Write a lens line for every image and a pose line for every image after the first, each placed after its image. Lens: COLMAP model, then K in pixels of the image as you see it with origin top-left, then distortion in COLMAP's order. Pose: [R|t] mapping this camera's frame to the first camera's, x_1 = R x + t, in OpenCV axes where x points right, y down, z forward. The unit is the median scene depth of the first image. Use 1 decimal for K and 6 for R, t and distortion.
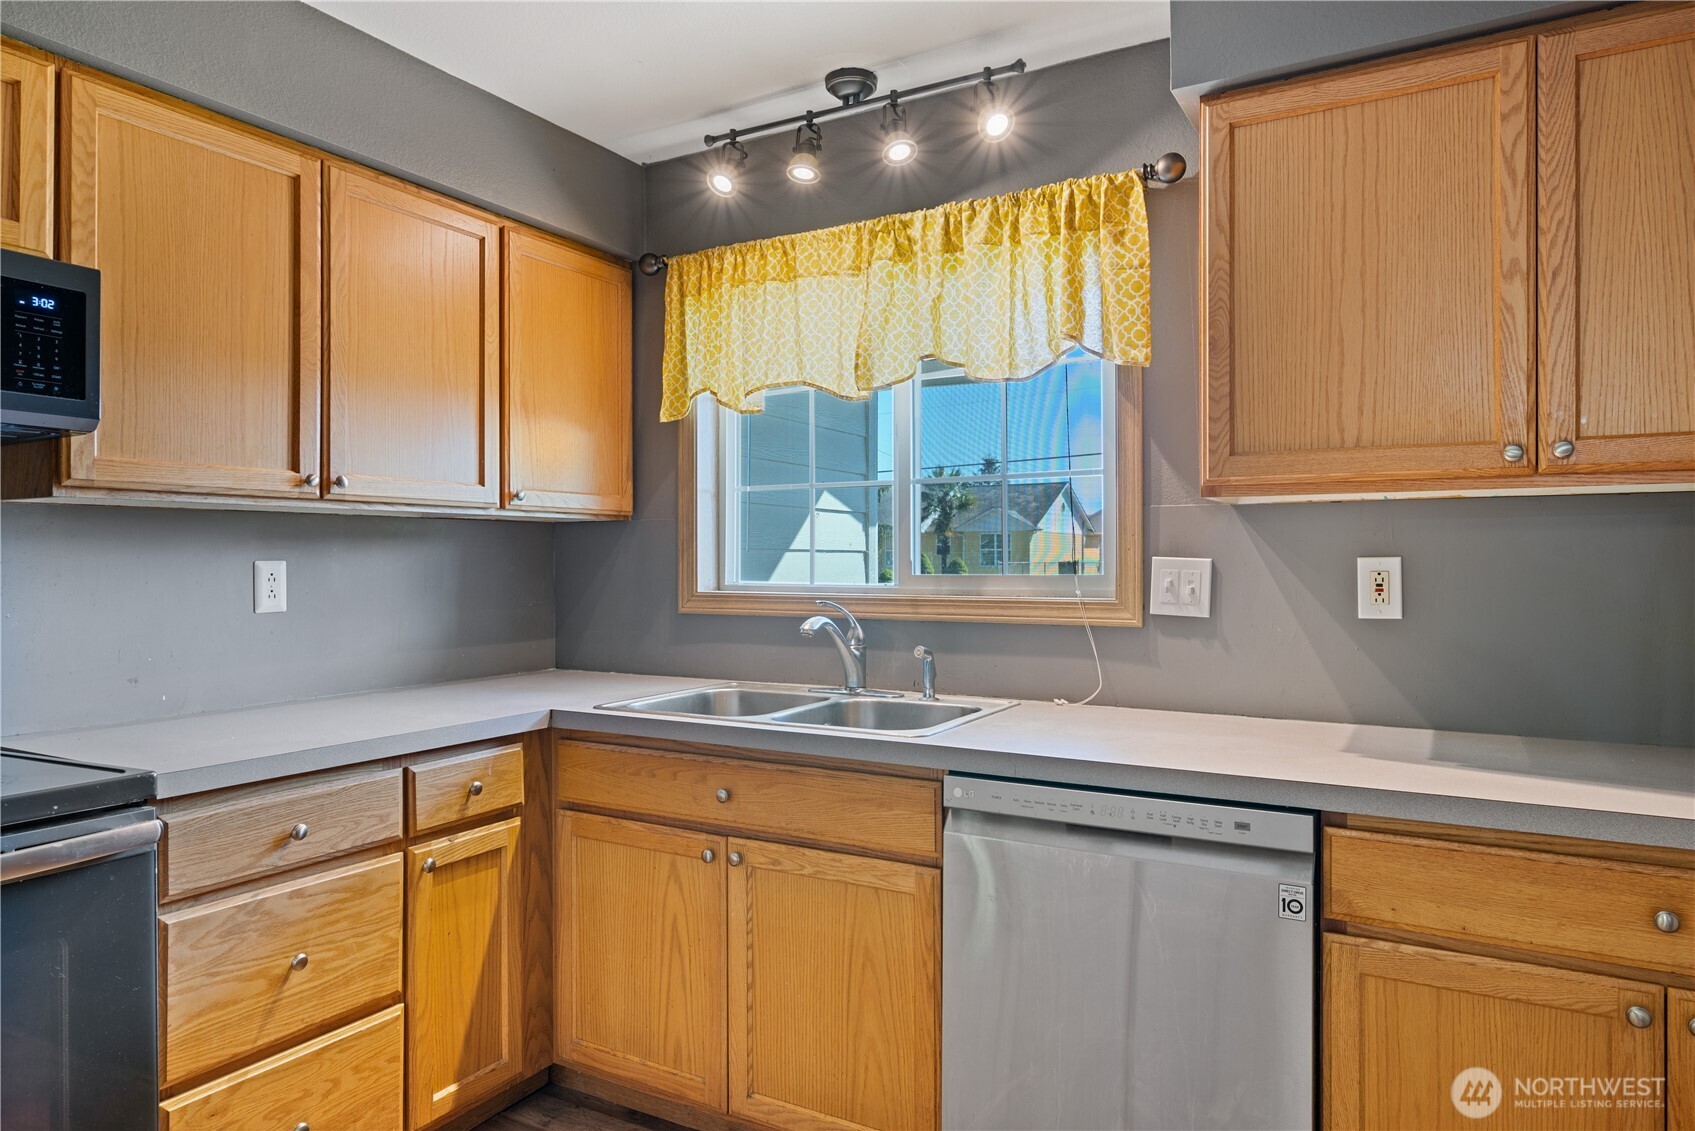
lens RADIAL K [[1043.8, 0, 846.3], [0, 1043.8, 560.8], [0, 0, 1]] dist [-0.002254, -0.002642]
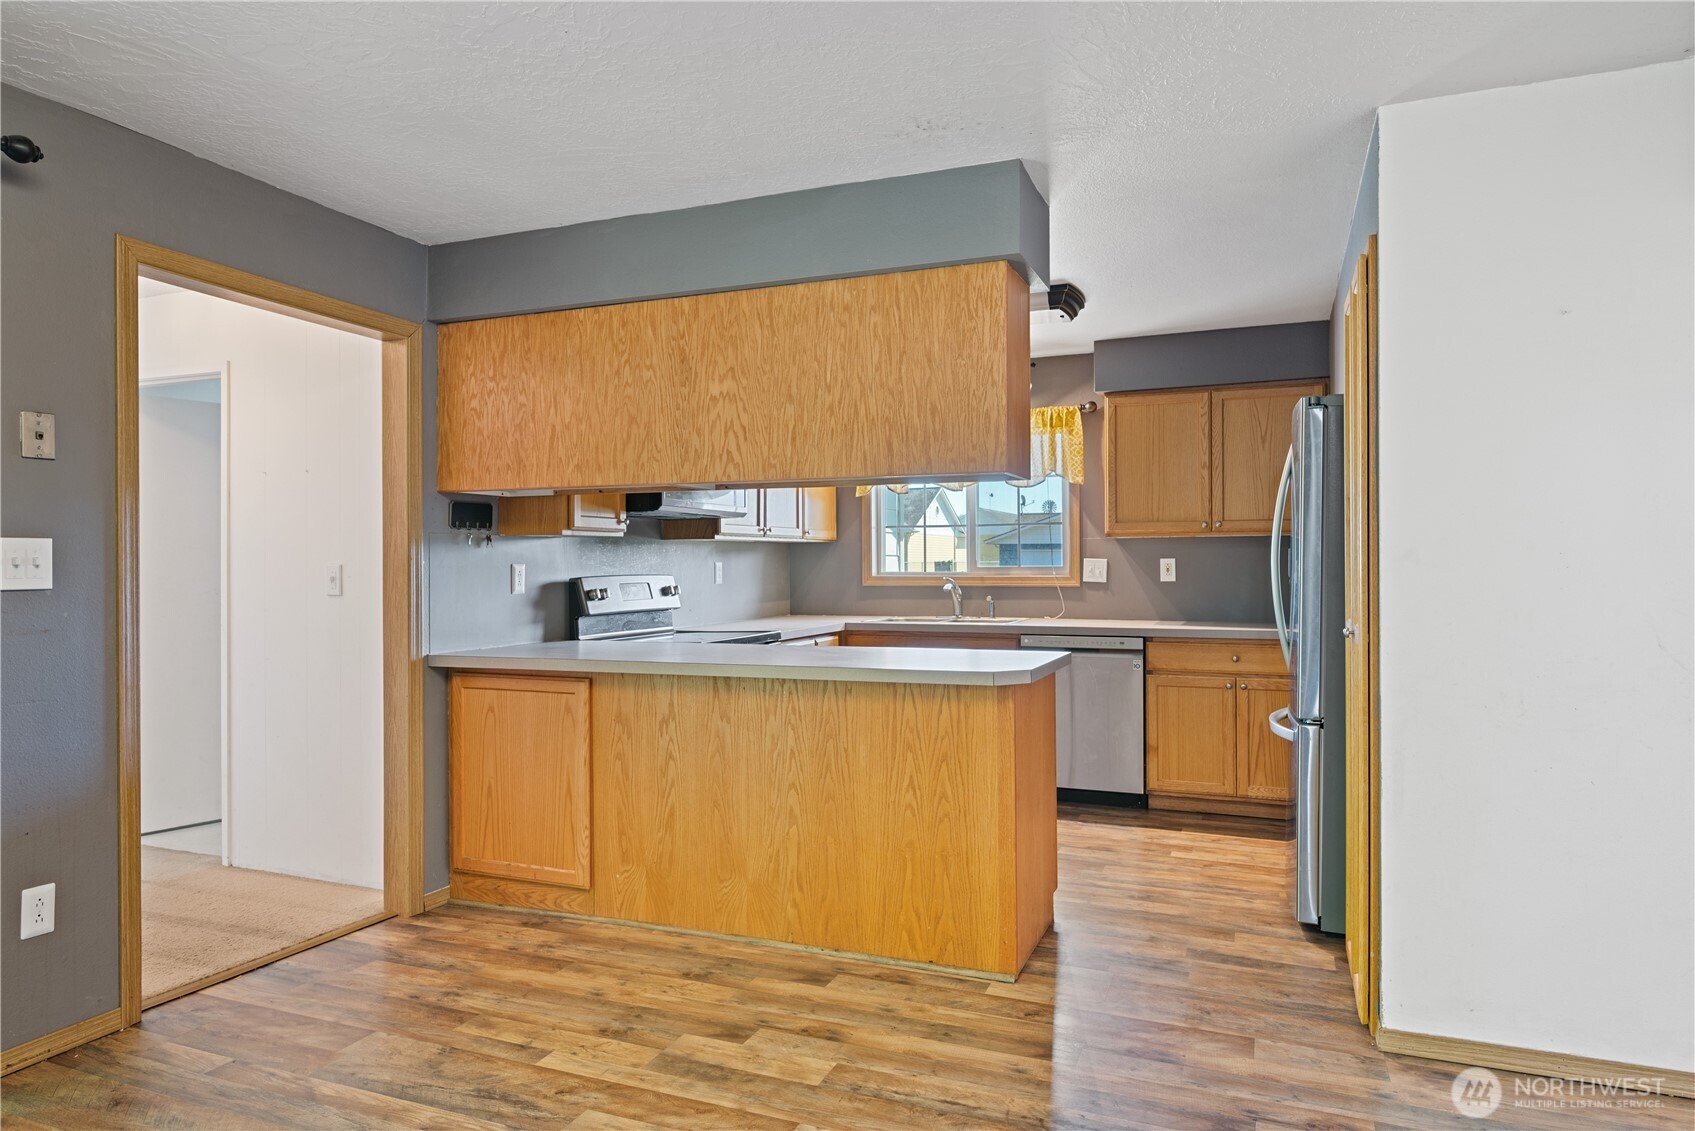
lens RADIAL K [[1043.8, 0, 852.6], [0, 1043.8, 559.5], [0, 0, 1]] dist [-0.002254, -0.002642]
pose [[0.991039, -0.004022, 0.133514, -0.603981], [0.004249, 0.999990, -0.001418, -0.000550], [-0.133507, 0.001972, 0.991046, -1.438948]]
